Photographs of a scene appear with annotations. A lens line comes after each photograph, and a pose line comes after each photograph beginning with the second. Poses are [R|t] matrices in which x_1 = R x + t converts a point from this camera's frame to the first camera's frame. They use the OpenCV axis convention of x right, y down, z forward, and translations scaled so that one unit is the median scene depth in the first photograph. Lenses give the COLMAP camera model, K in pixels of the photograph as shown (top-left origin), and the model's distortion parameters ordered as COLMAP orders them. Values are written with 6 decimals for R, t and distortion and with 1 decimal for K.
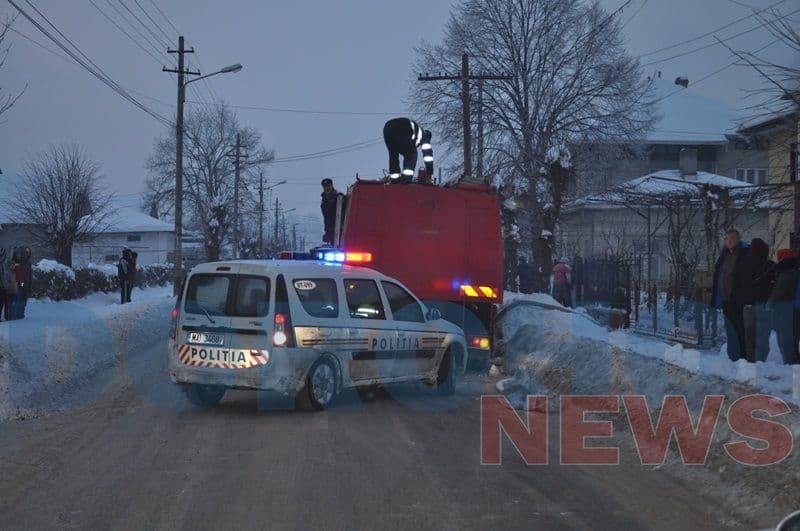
lens RADIAL K [[1387.4, 0, 400.0], [0, 1387.4, 265.5], [0, 0, 1]] dist [-0.000780, 0.034163]
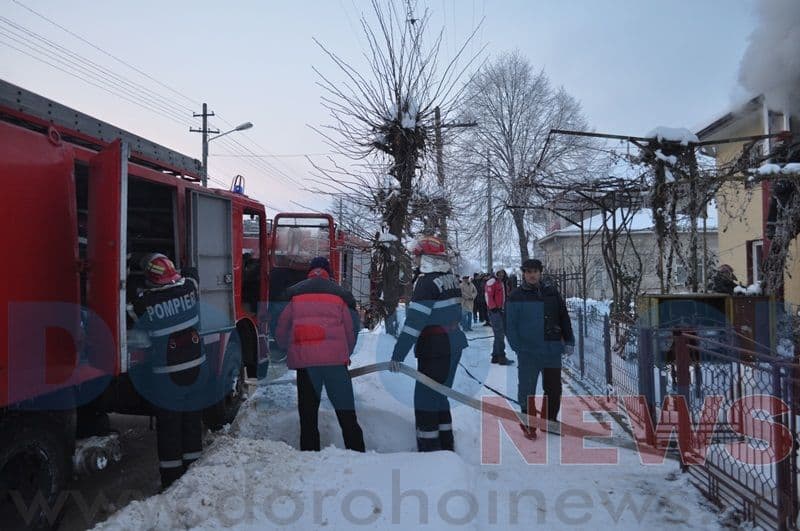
lens RADIAL K [[616.3, 0, 400.0], [0, 616.3, 265.5], [0, 0, 1]] dist [-0.009860, 0.006599]
pose [[0.985616, -0.025457, -0.167070, 0.105531], [0.022170, 0.999523, -0.021515, -0.003017], [0.167537, 0.017502, 0.985710, 0.486537]]
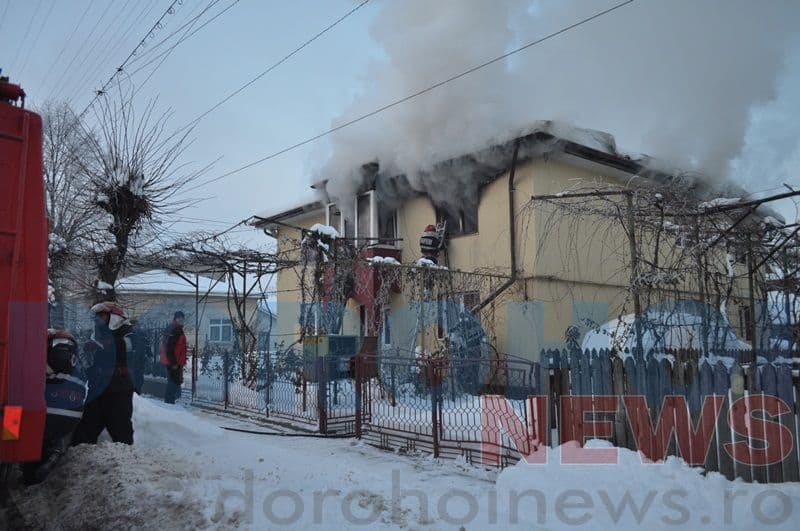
lens RADIAL K [[616.3, 0, 400.0], [0, 616.3, 265.5], [0, 0, 1]] dist [-0.009860, 0.006599]
pose [[0.814218, 0.047397, 0.578621, 0.030999], [0.018168, 0.994093, -0.106996, 0.001791], [-0.580274, 0.097631, 0.808548, 0.440787]]
